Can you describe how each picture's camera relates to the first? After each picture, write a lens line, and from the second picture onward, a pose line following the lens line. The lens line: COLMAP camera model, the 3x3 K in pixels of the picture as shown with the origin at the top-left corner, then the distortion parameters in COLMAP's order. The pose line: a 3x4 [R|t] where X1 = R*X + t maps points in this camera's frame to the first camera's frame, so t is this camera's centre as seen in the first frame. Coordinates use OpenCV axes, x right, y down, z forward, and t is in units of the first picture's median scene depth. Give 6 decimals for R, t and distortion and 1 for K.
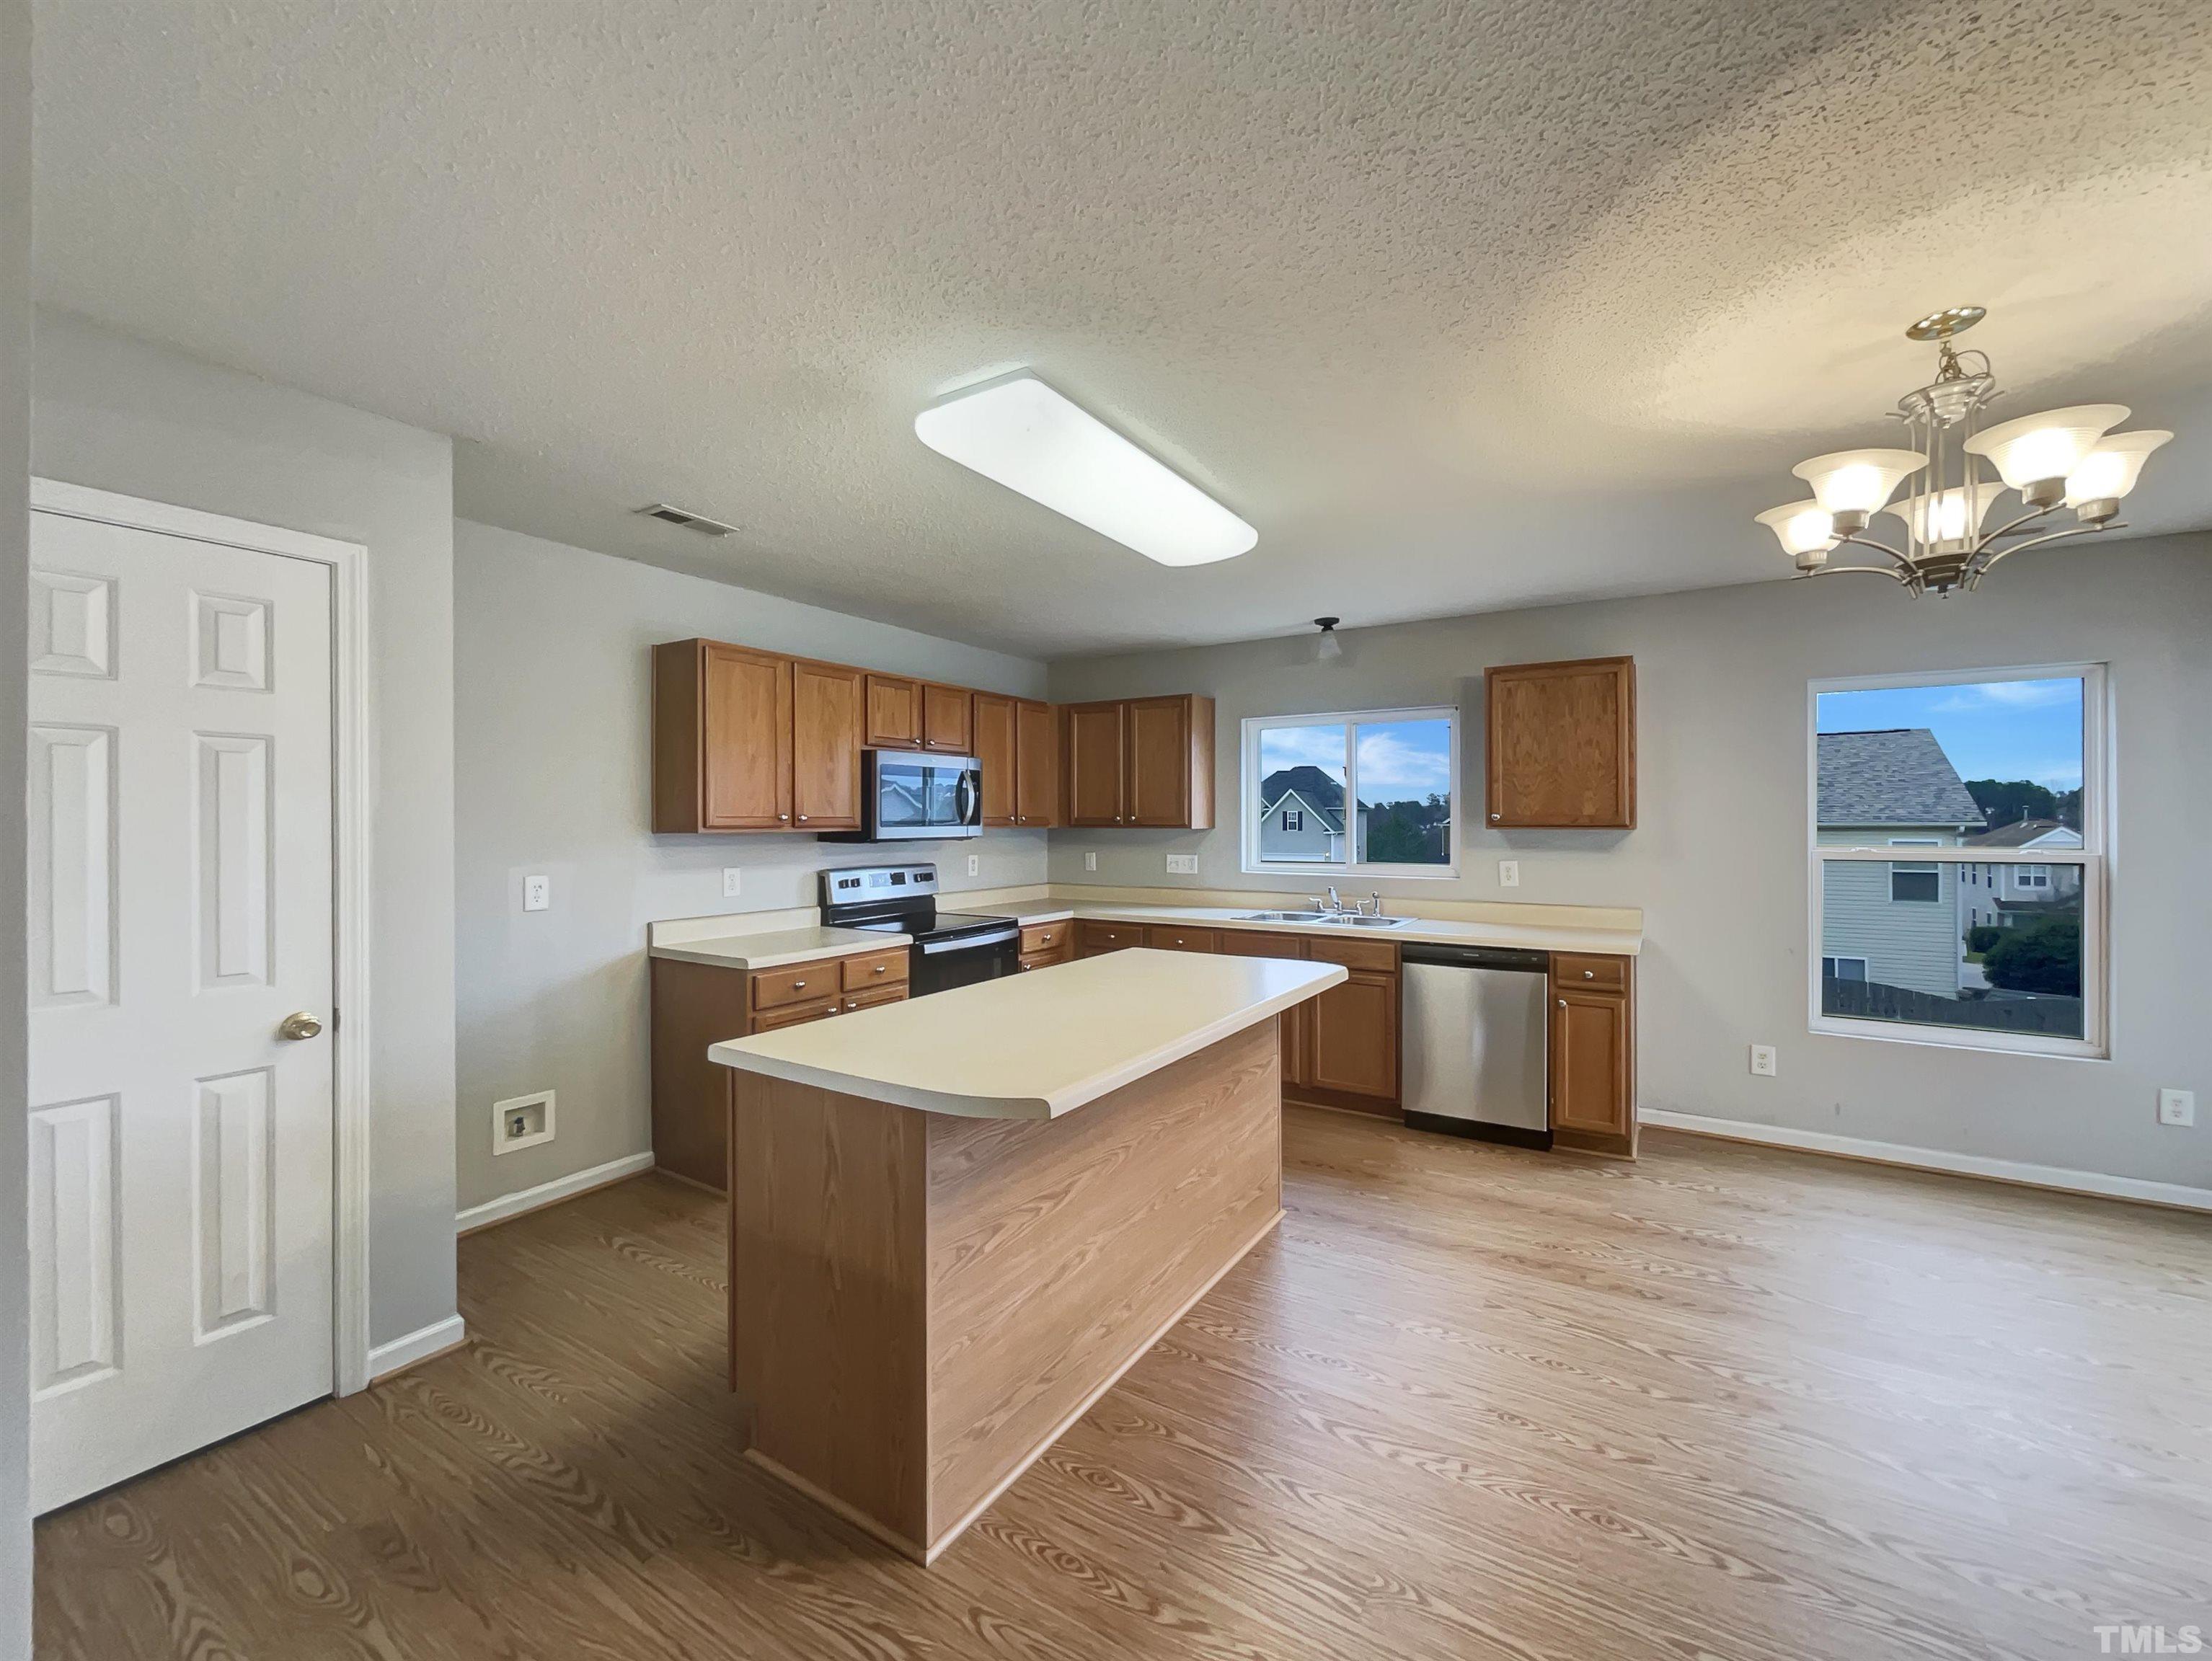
lens RADIAL K [[913.7, 0, 1106.1], [0, 913.7, 821.0], [0, 0, 1]] dist [-0.037717, 0.030631]
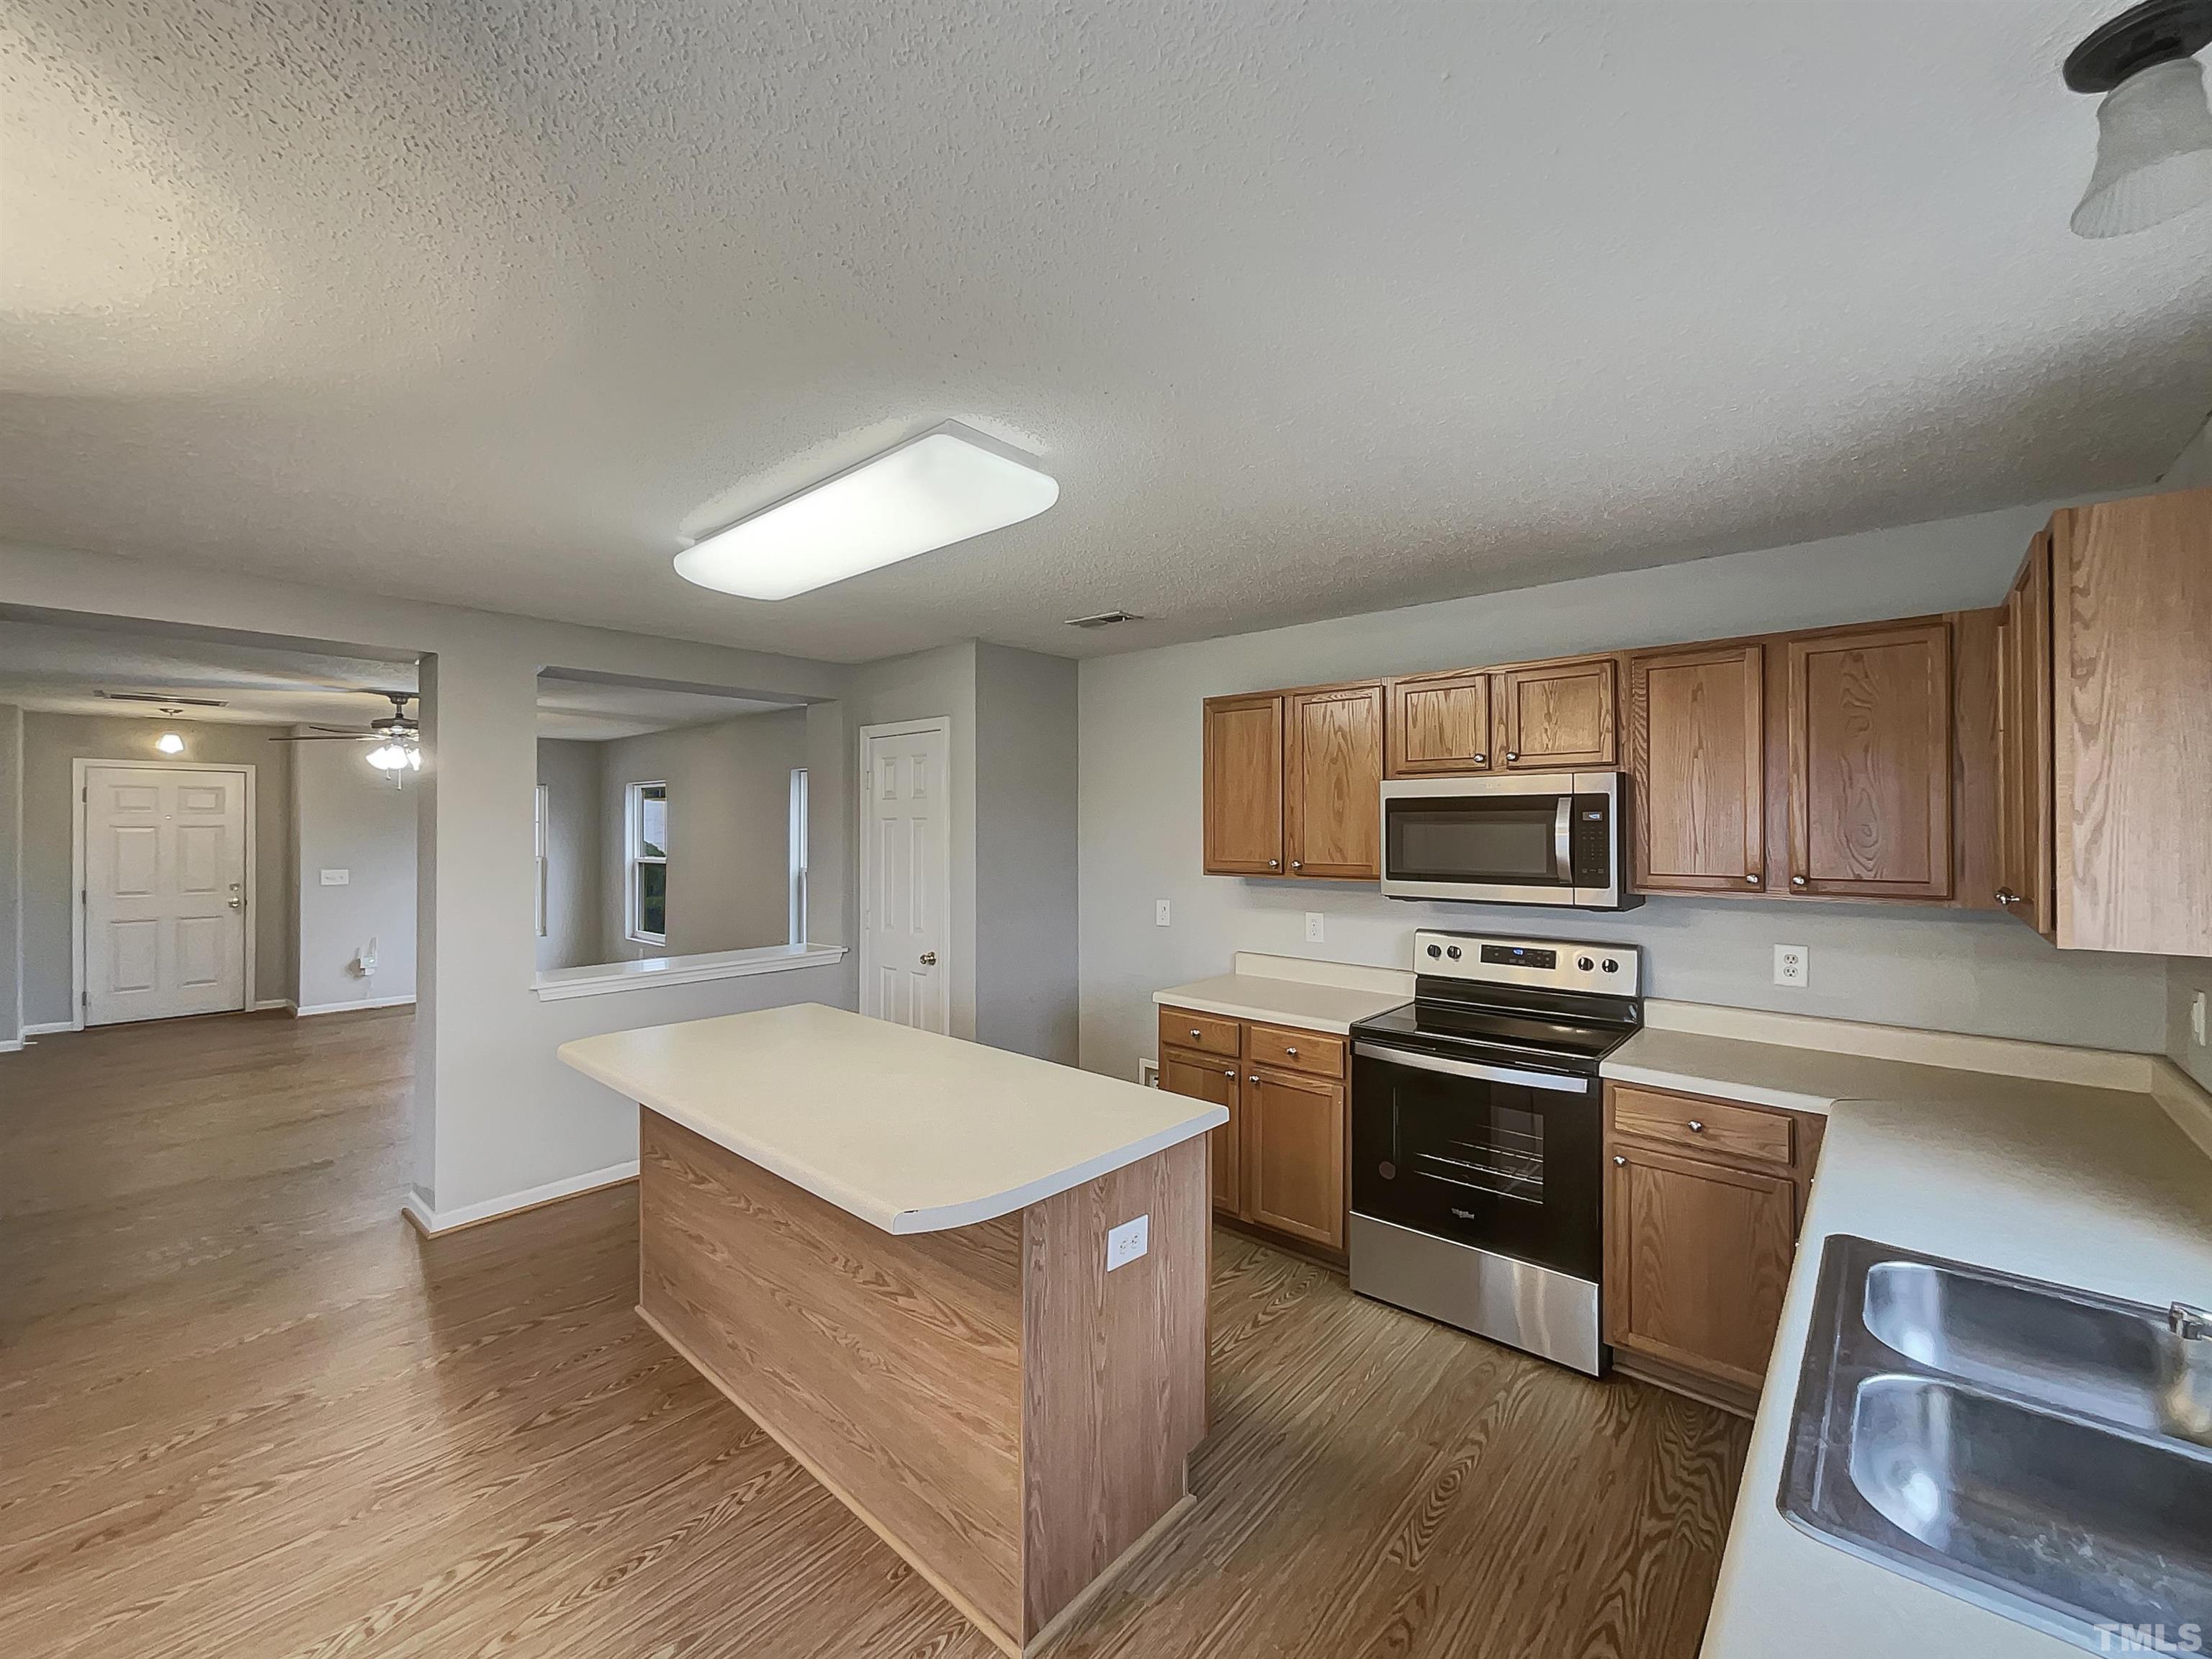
lens RADIAL K [[898.1, 0, 1106.0], [0, 898.1, 829.5], [0, 0, 1]] dist [0.001181, -0.006577]
pose [[-0.162088, -0.001358, -0.986775, 0.882760], [-0.007650, 0.999971, -0.000119, -0.054298], [0.986747, 0.007530, -0.162094, 1.433722]]
